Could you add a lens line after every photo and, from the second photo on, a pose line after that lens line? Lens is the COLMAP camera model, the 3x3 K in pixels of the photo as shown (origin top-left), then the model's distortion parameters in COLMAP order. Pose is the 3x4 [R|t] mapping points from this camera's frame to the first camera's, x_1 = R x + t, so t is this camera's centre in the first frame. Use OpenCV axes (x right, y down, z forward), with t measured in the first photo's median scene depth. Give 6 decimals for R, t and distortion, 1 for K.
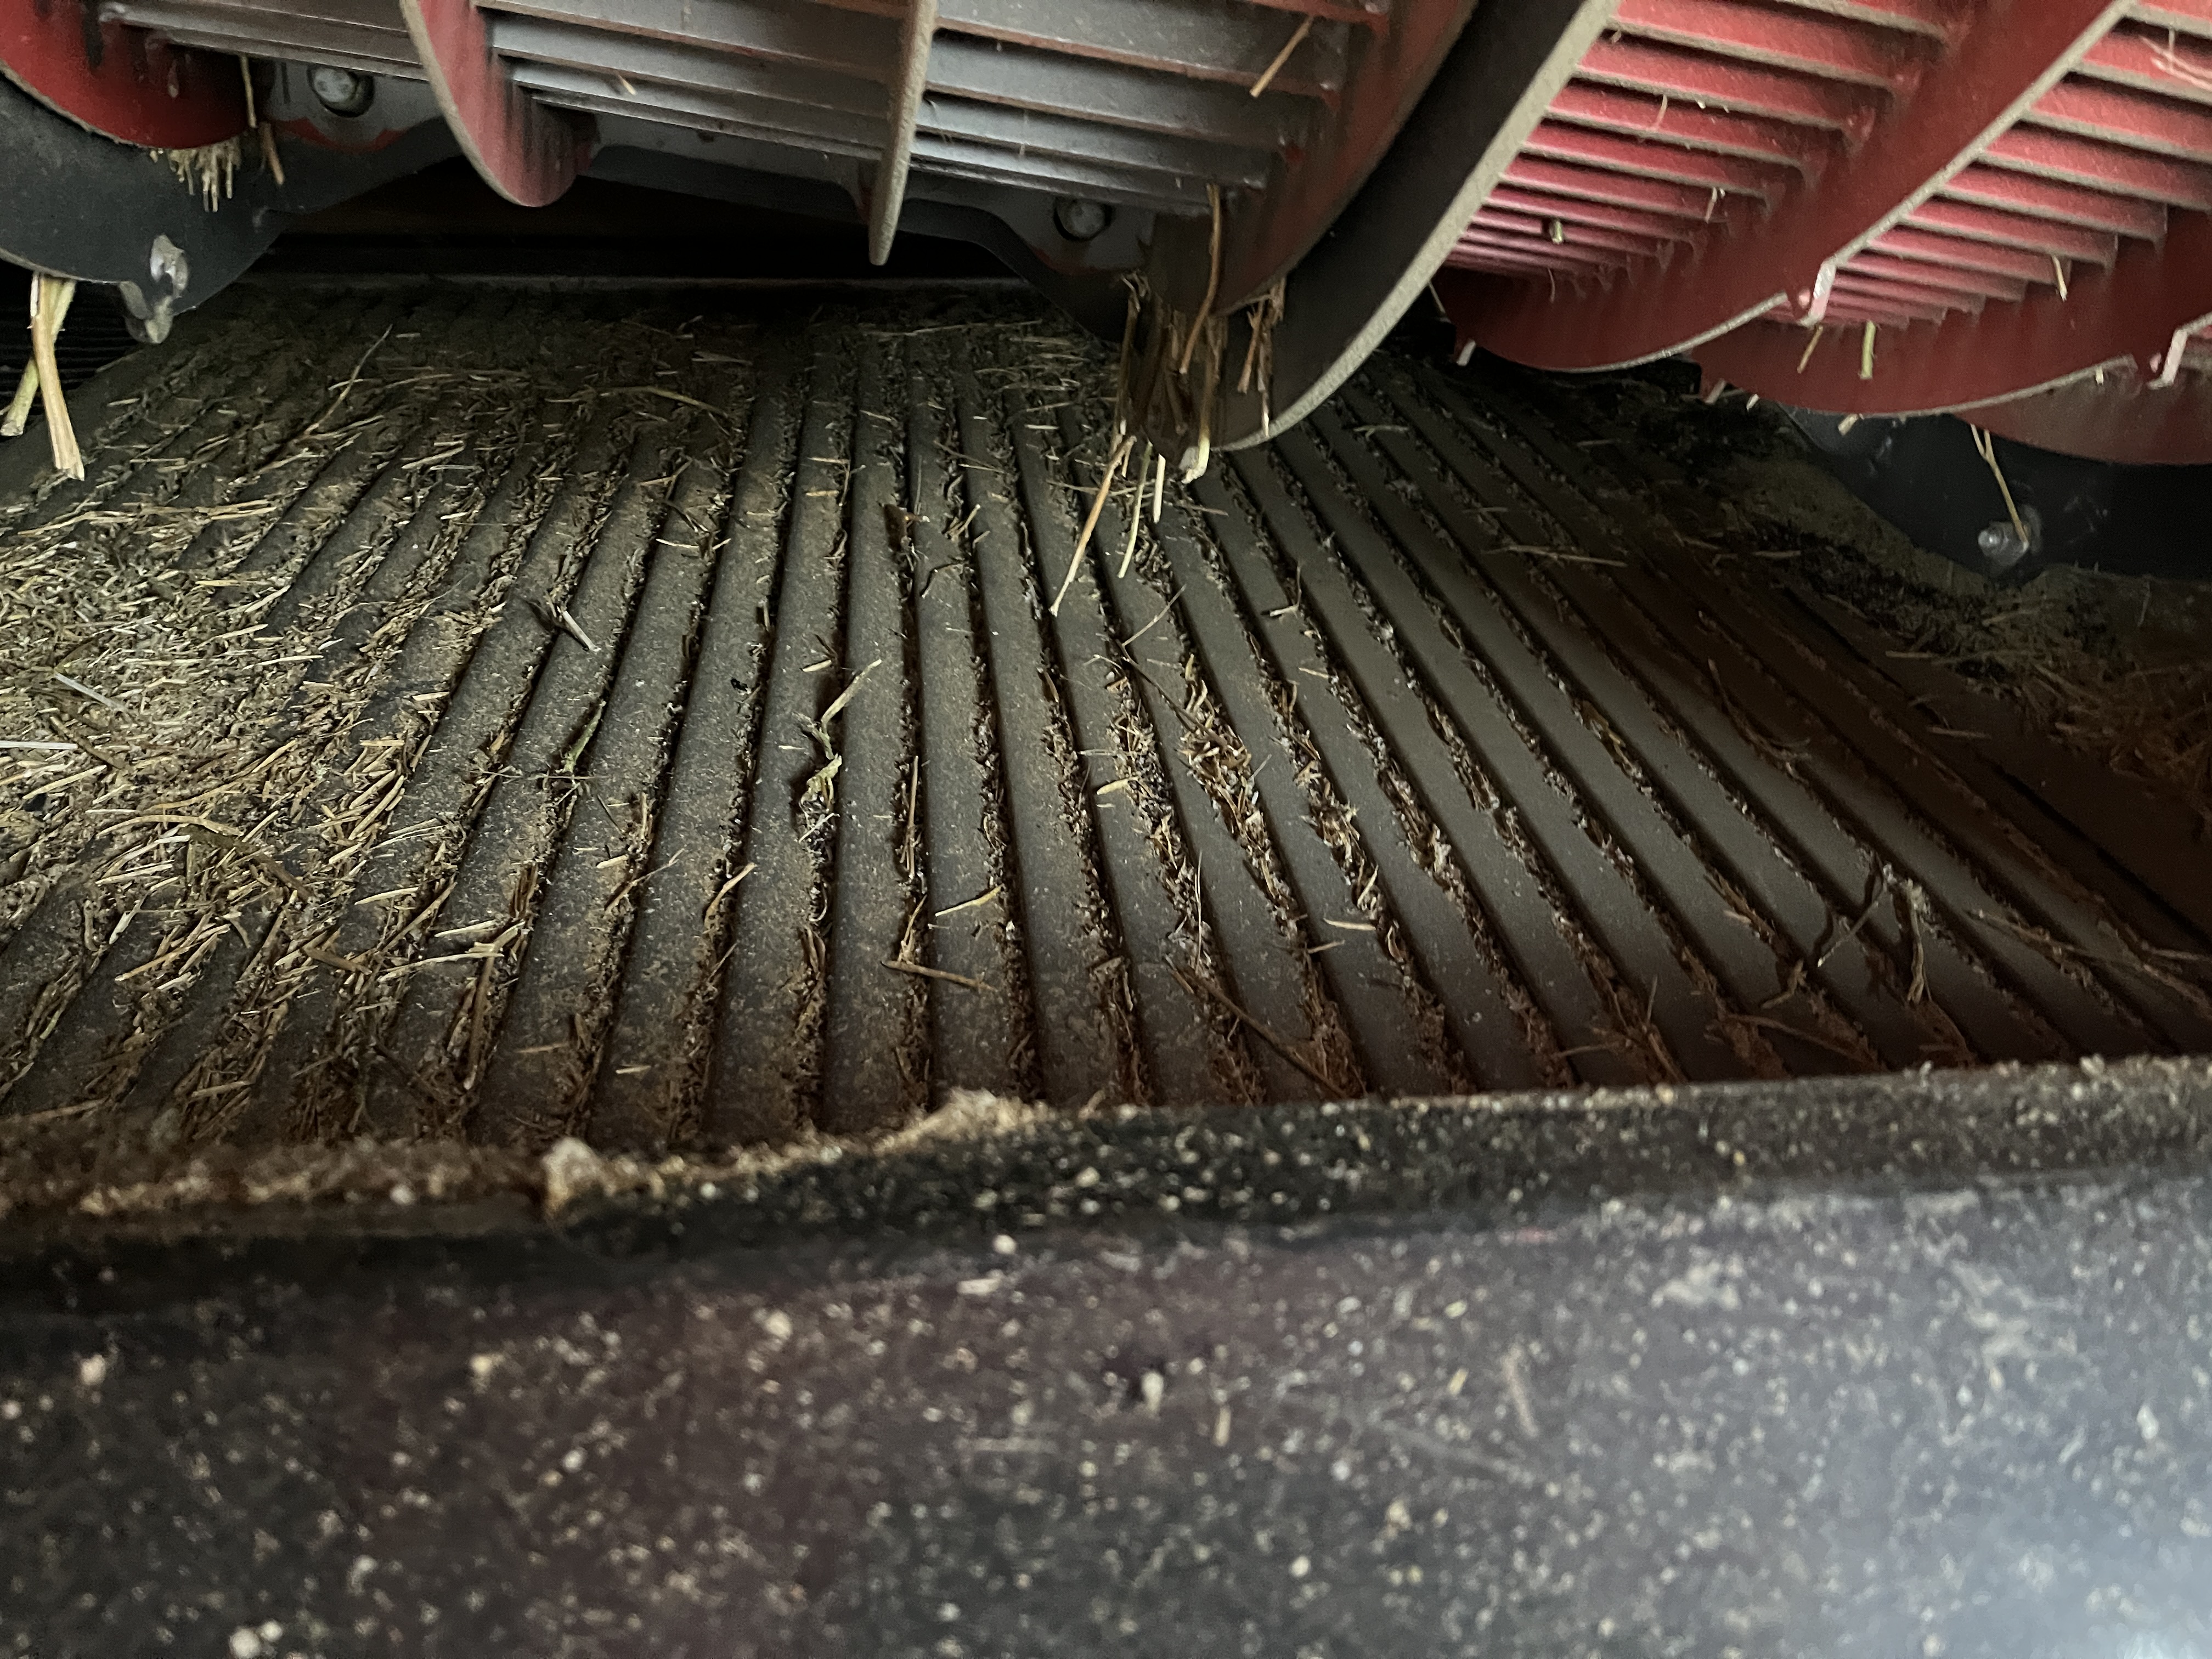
lens RADIAL K [[1661.7, 0, 1119.3], [0, 1661.7, 830.6], [0, 0, 1]] dist [0.058576, -0.076324]
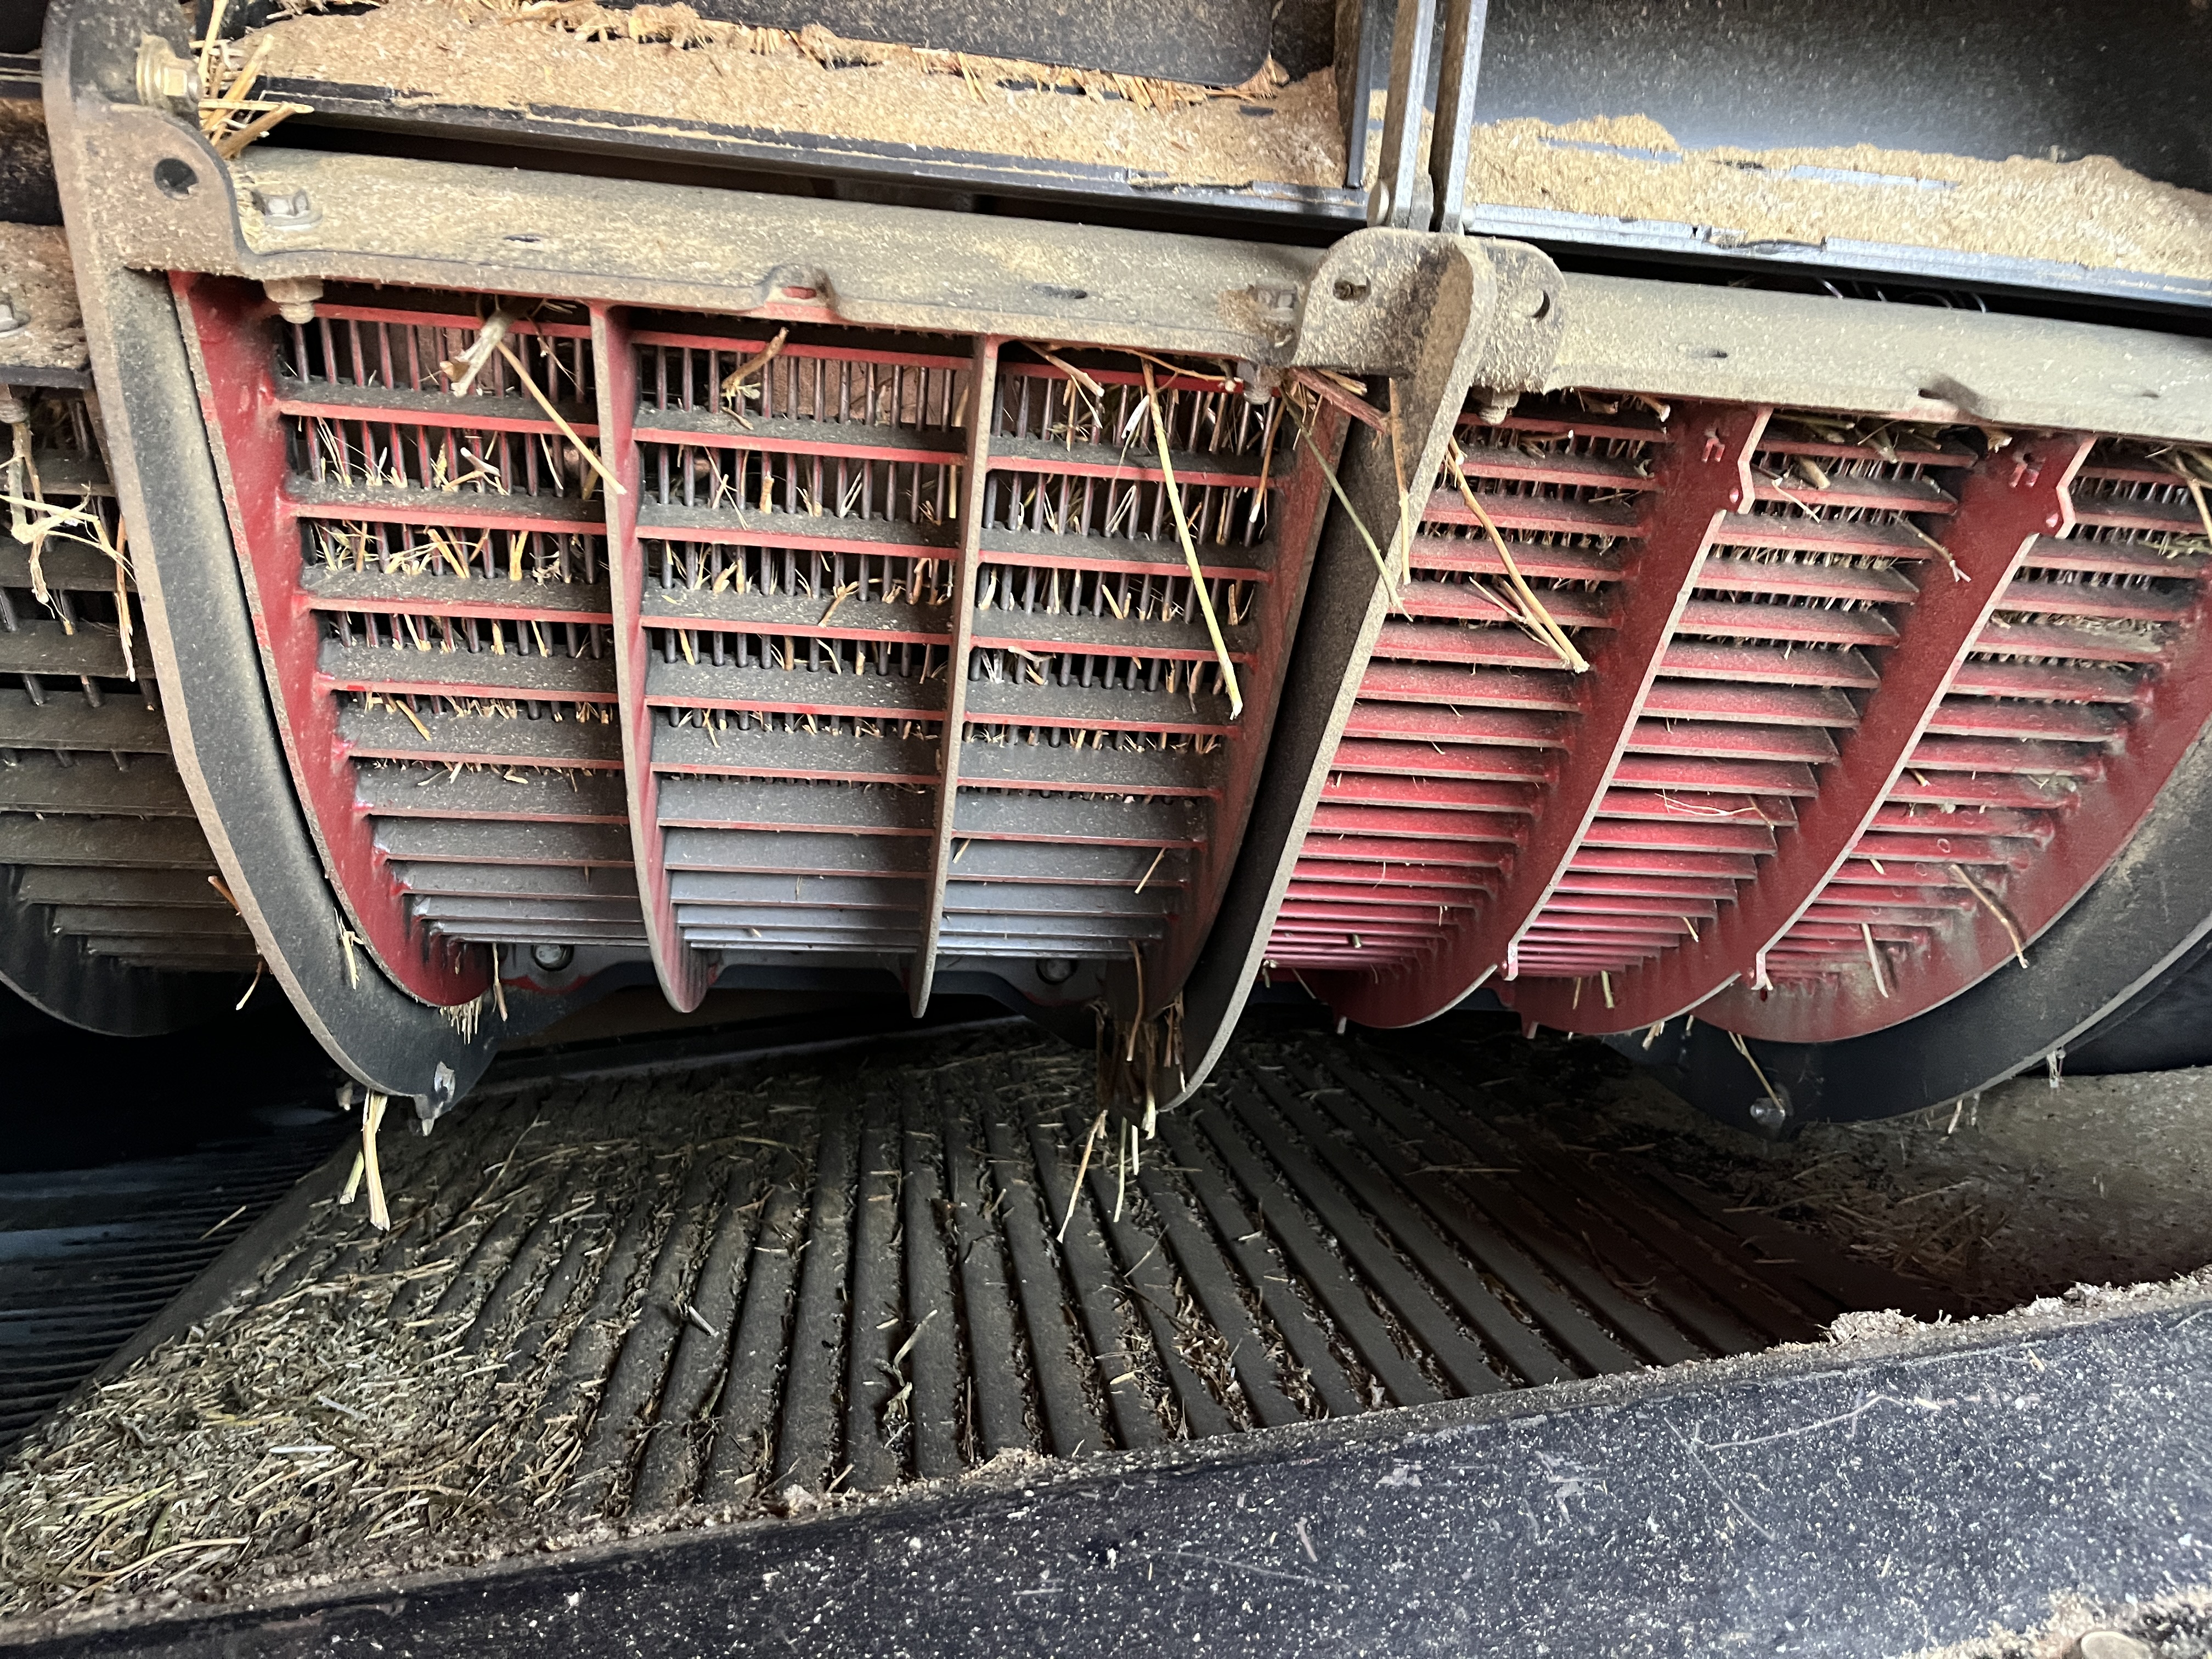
lens RADIAL K [[1661.7, 0, 1119.3], [0, 1661.7, 830.6], [0, 0, 1]] dist [0.058576, -0.076324]
pose [[0.991977, -0.126310, 0.005321, 0.041430], [0.117335, 0.904183, -0.410714, 0.125133], [0.047066, 0.408043, 0.911749, -0.365956]]
